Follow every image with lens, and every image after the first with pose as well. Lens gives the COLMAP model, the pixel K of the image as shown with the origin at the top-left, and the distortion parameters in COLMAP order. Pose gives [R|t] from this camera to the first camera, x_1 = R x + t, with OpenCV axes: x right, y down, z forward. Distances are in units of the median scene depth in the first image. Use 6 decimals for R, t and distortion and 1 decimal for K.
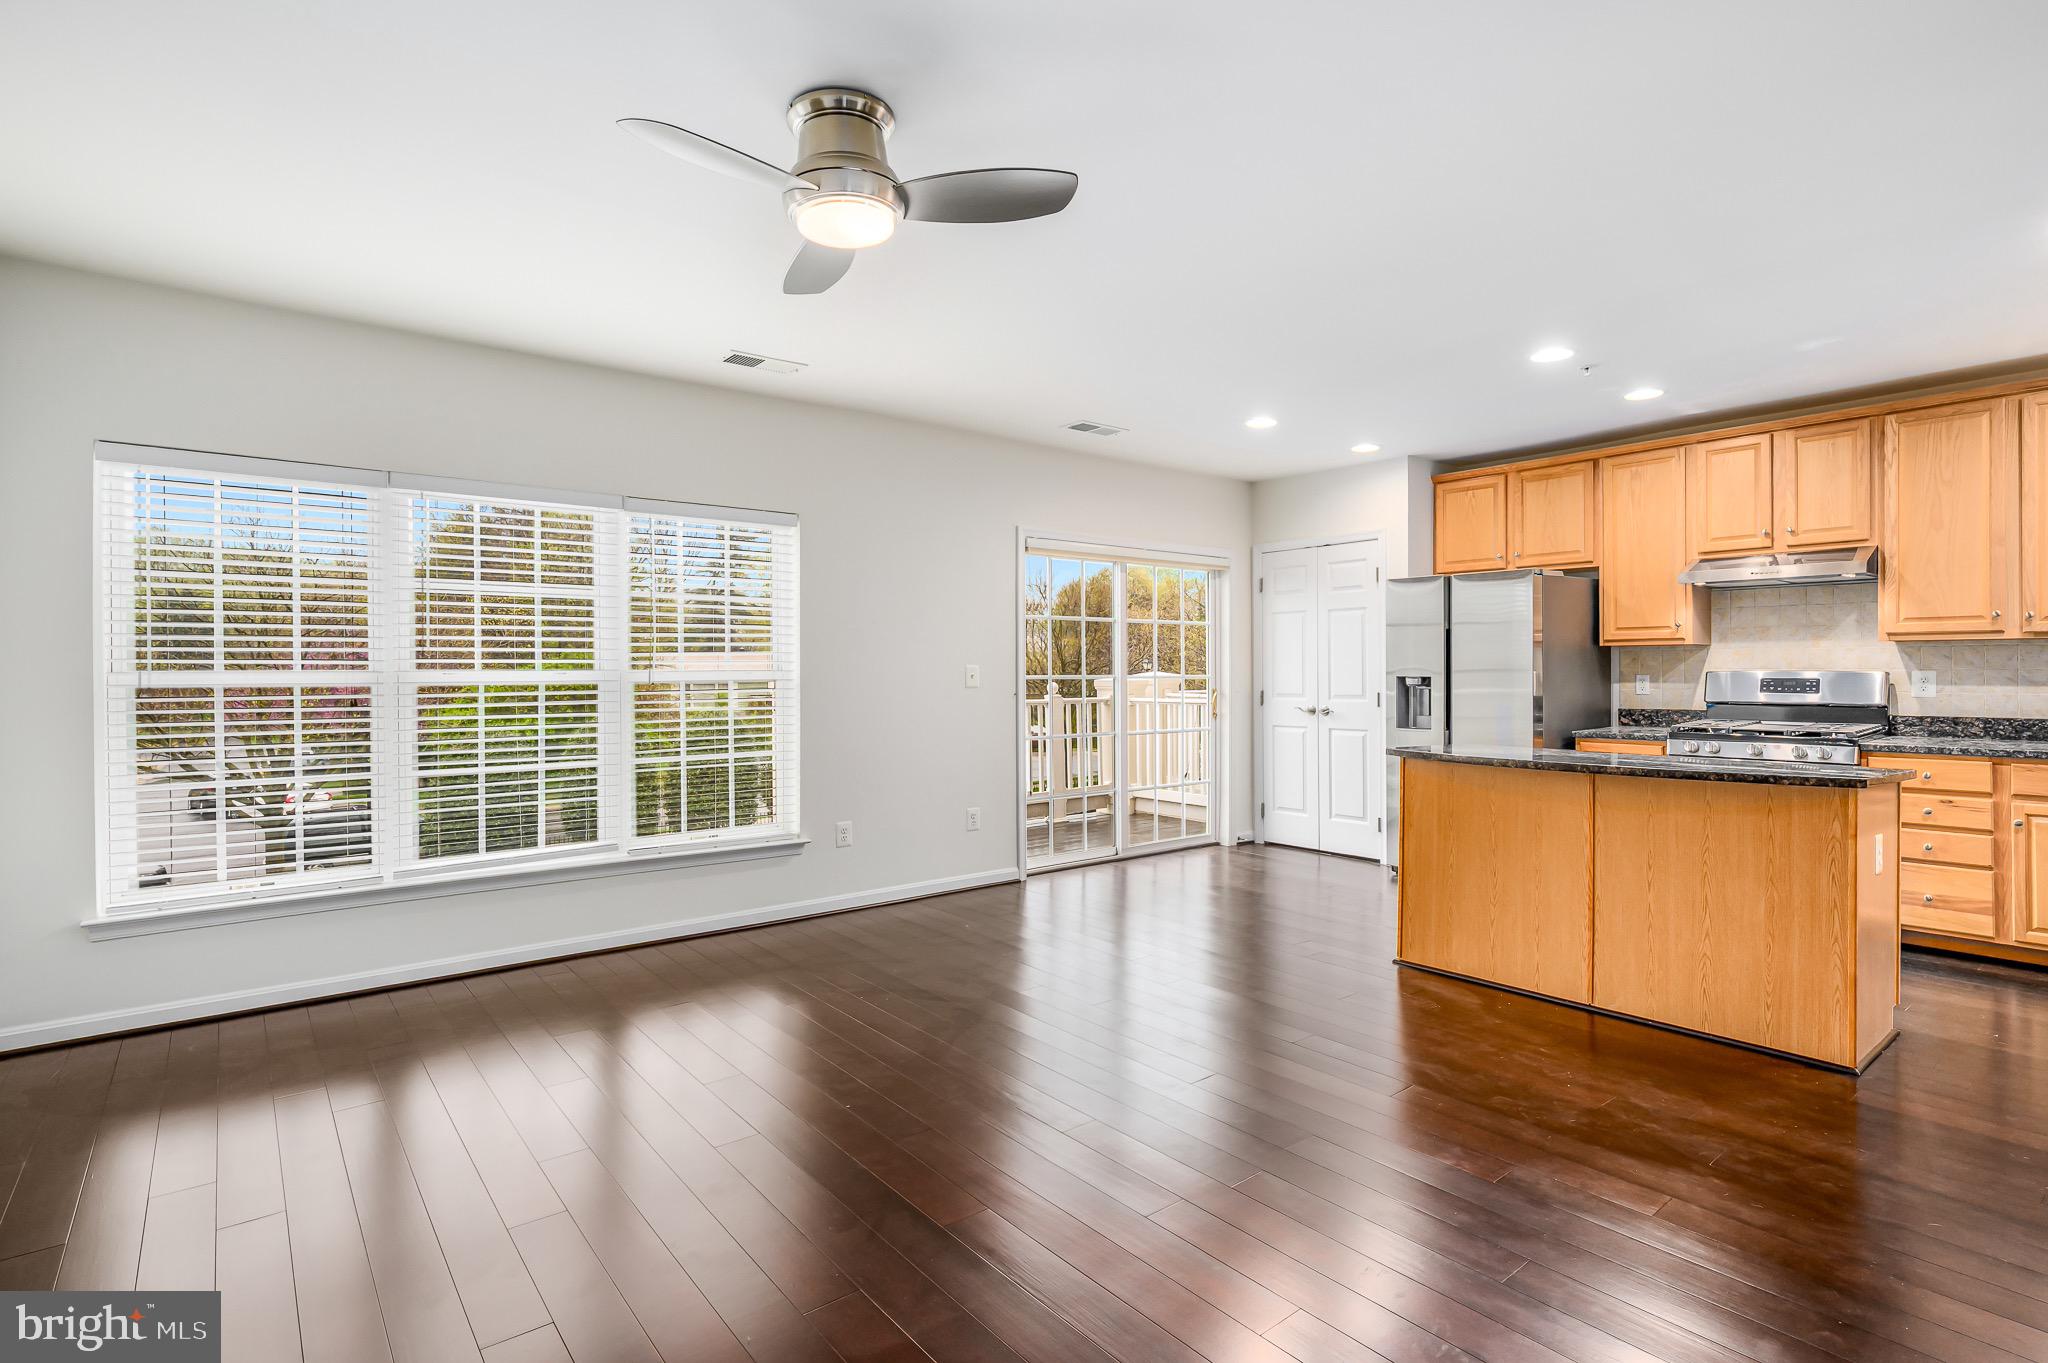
lens RADIAL K [[1010.4, 0, 1024.6], [0, 1010.4, 670.9], [0, 0, 1]] dist [-0.001599, 0.000316]
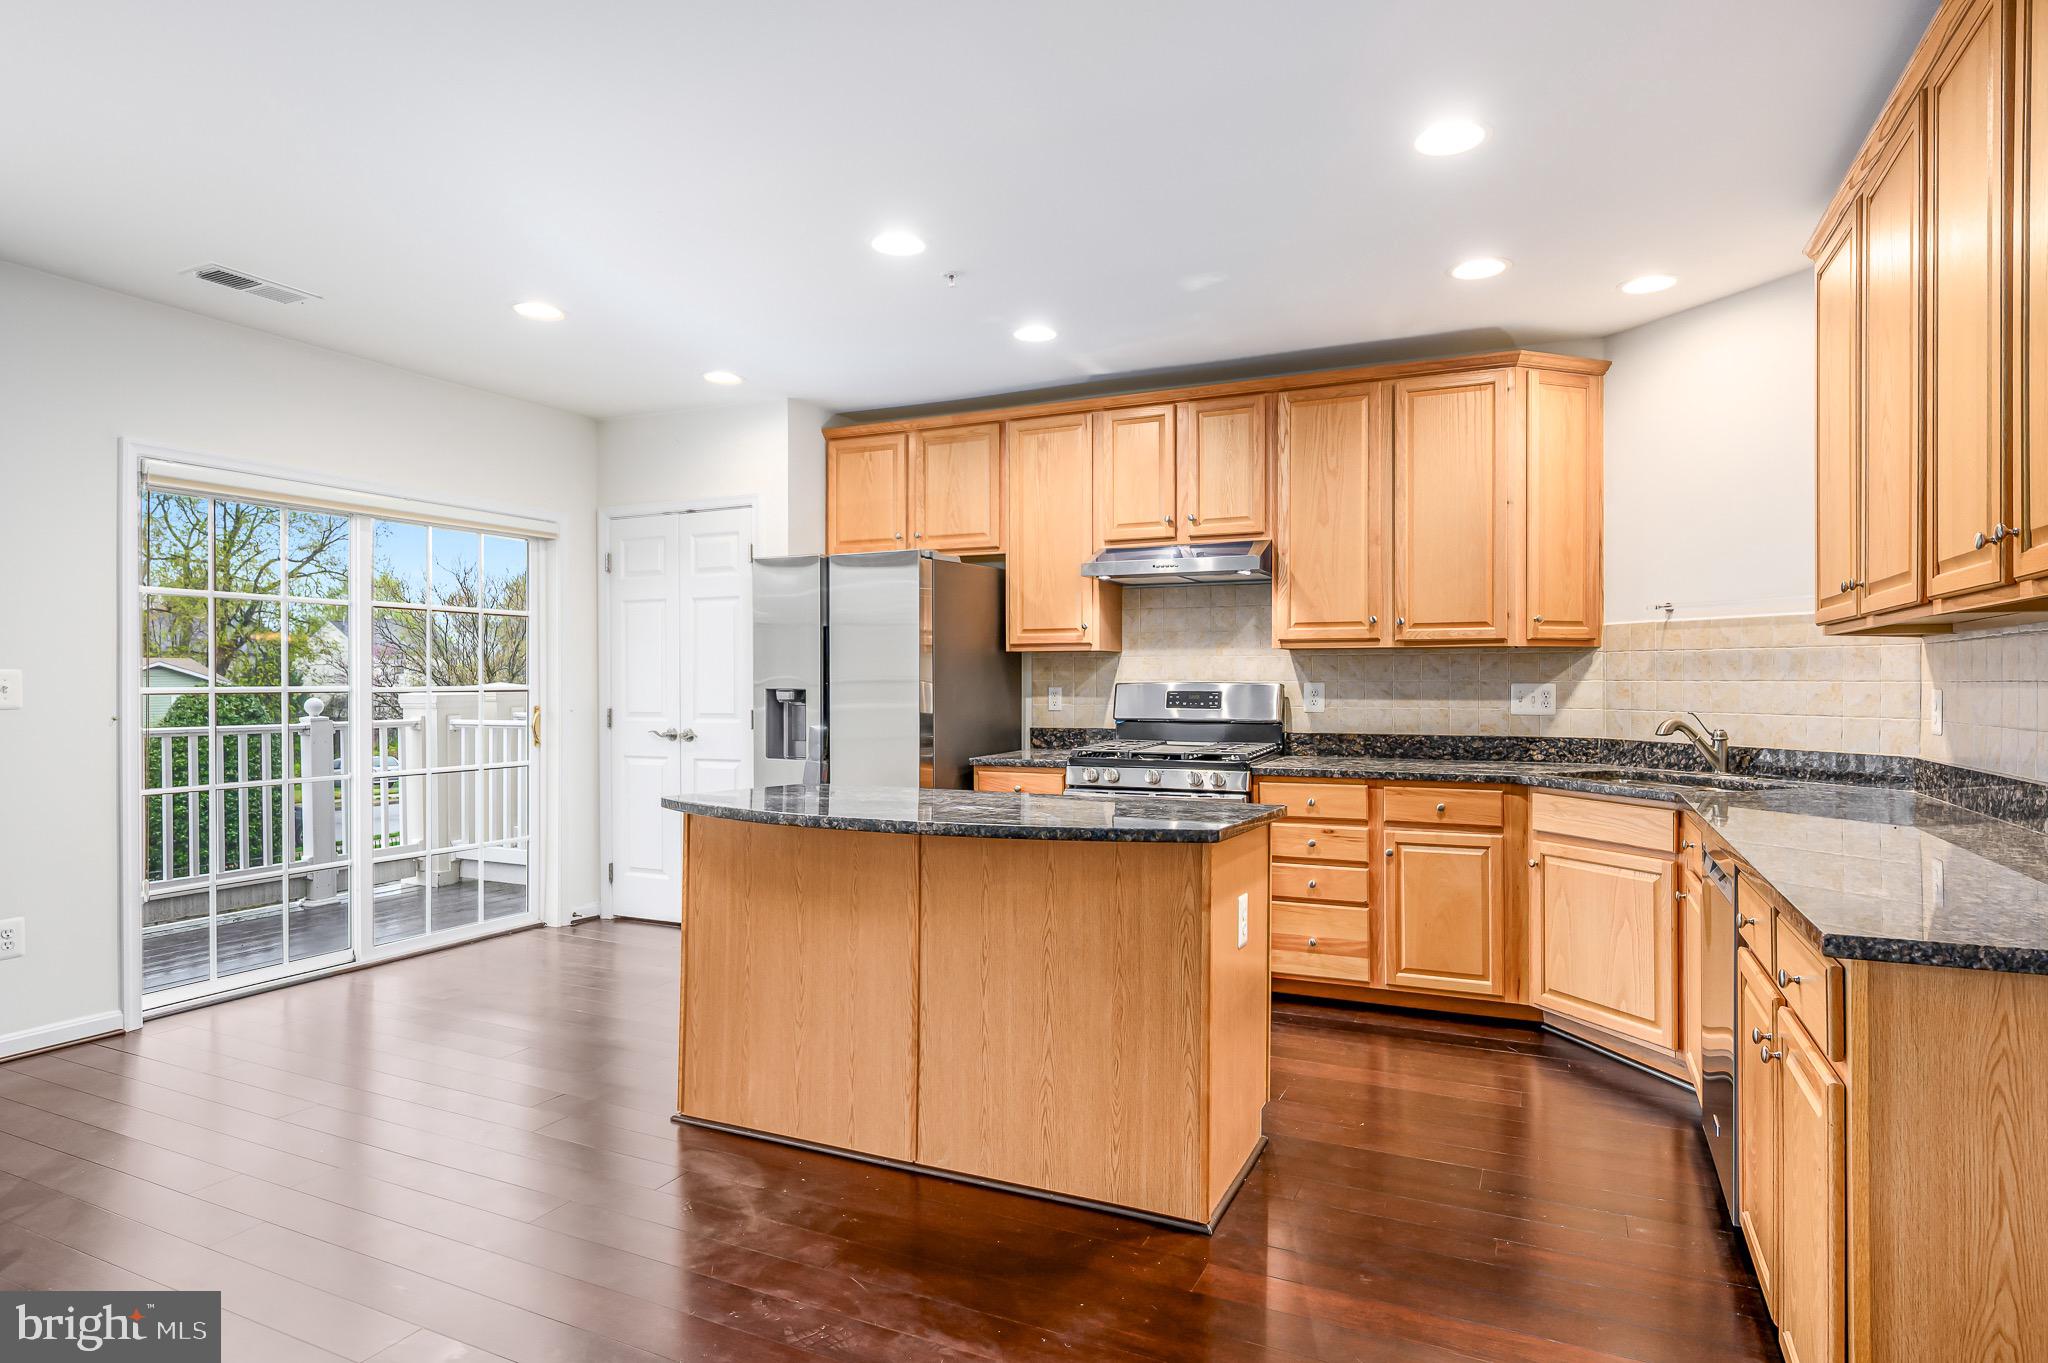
lens RADIAL K [[1132.3, 0, 1024.0], [0, 1132.3, 681.5], [0, 0, 1]] dist [-0.000286, 0.000343]
pose [[0.901139, 0.002775, 0.433522, 0.210671], [-0.002367, 0.999996, -0.001482, 0.000827], [-0.433525, 0.000309, 0.901142, 0.193281]]
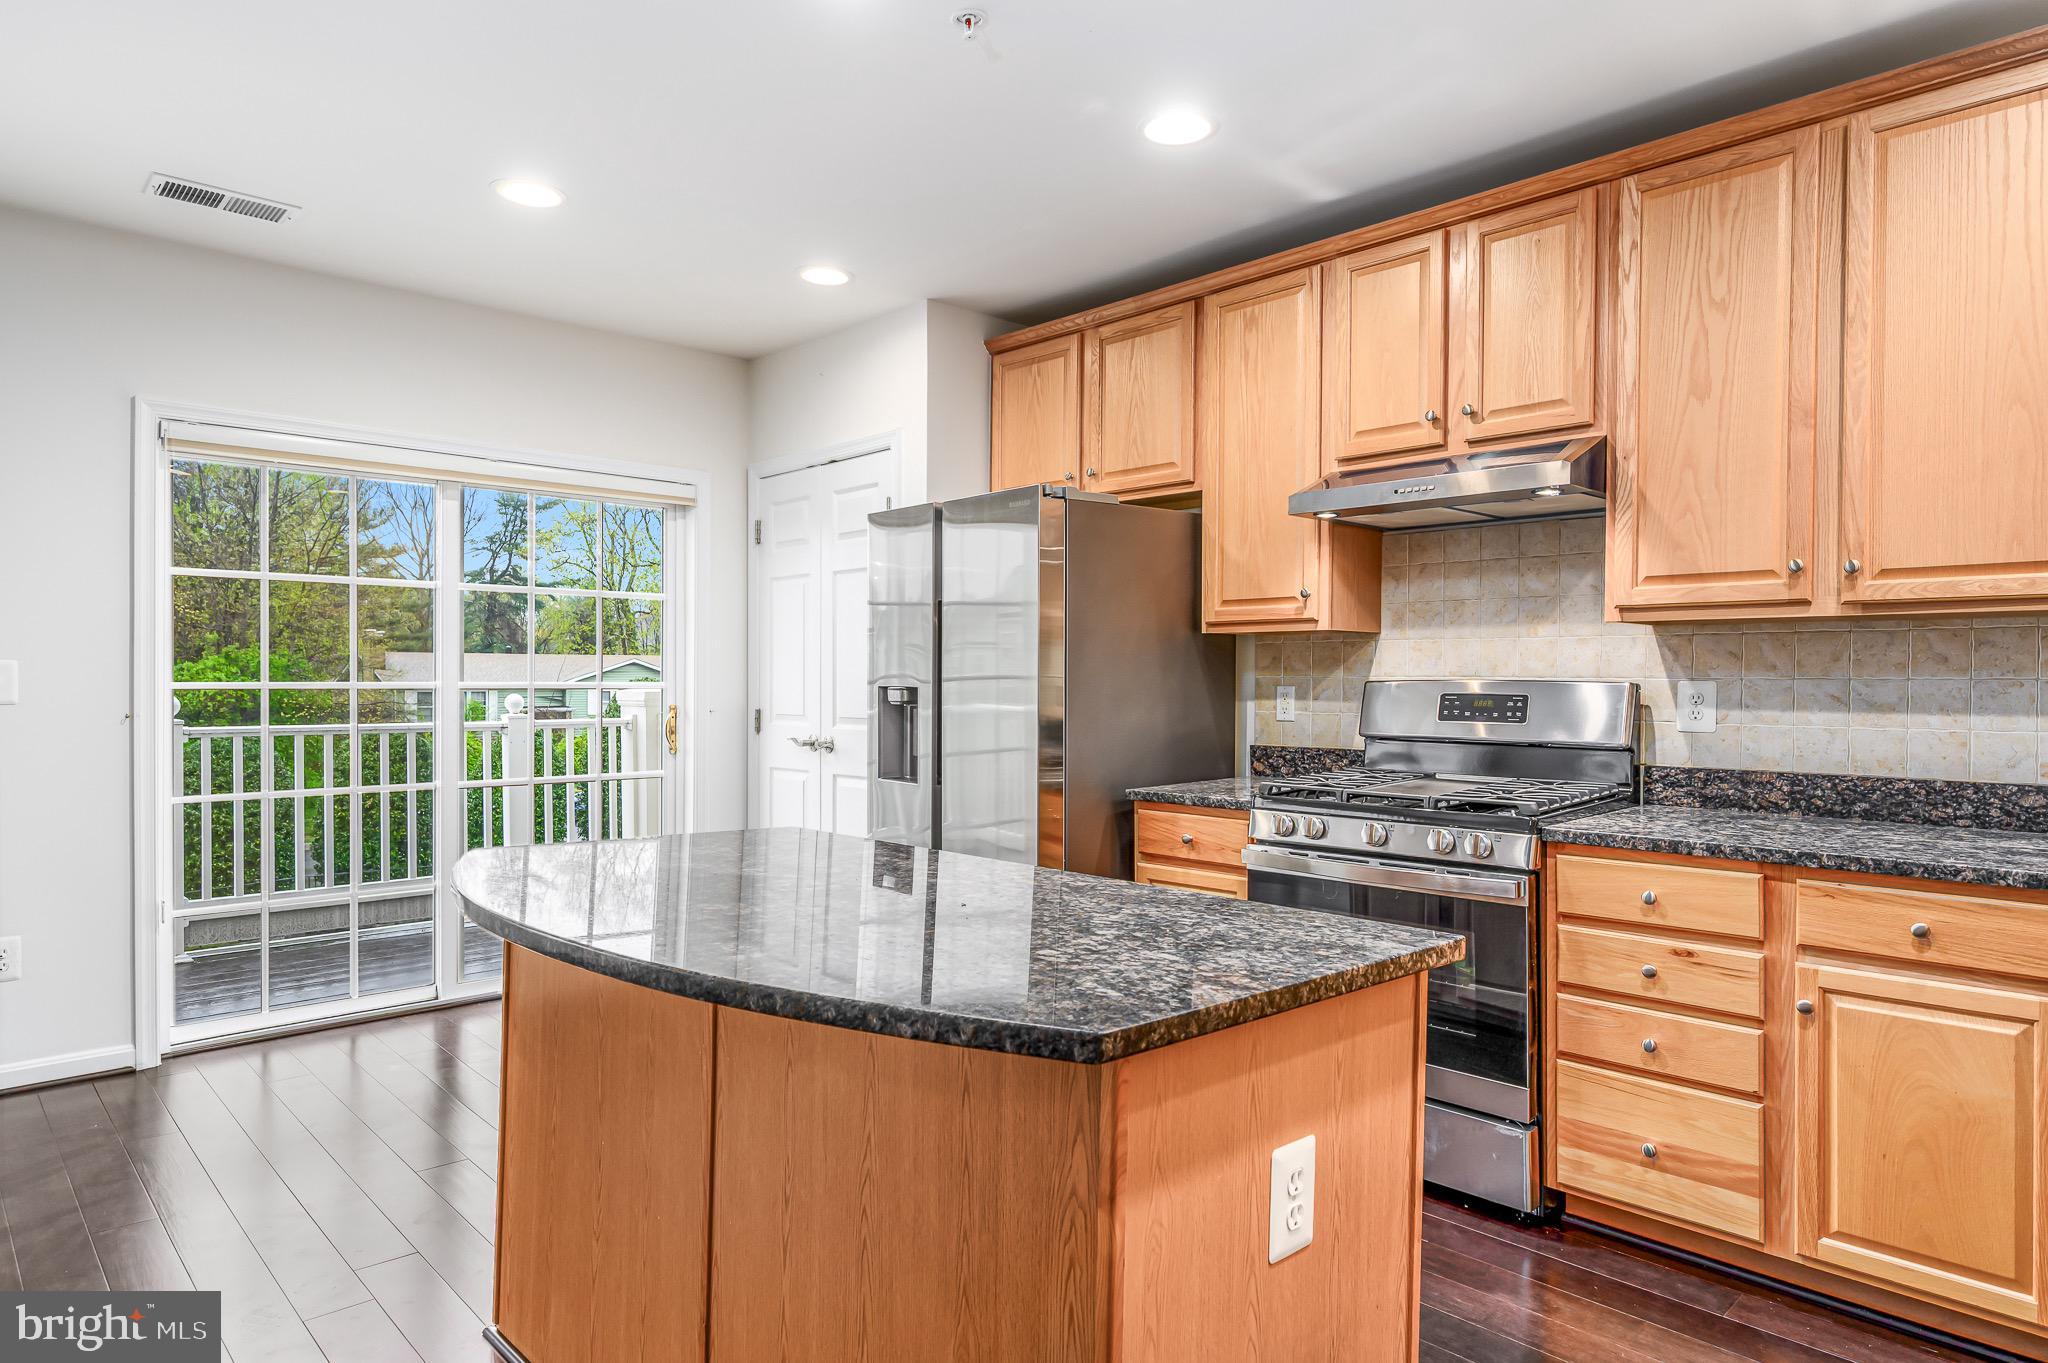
lens RADIAL K [[1211.3, 0, 1033.3], [0, 1211.3, 694.7], [0, 0, 1]] dist [-0.000596, 0.001995]
pose [[0.996142, 0.004350, 0.087644, 0.472047], [-0.005554, 0.999893, 0.013500, 0.000339], [-0.087576, -0.013934, 0.996060, 0.386951]]
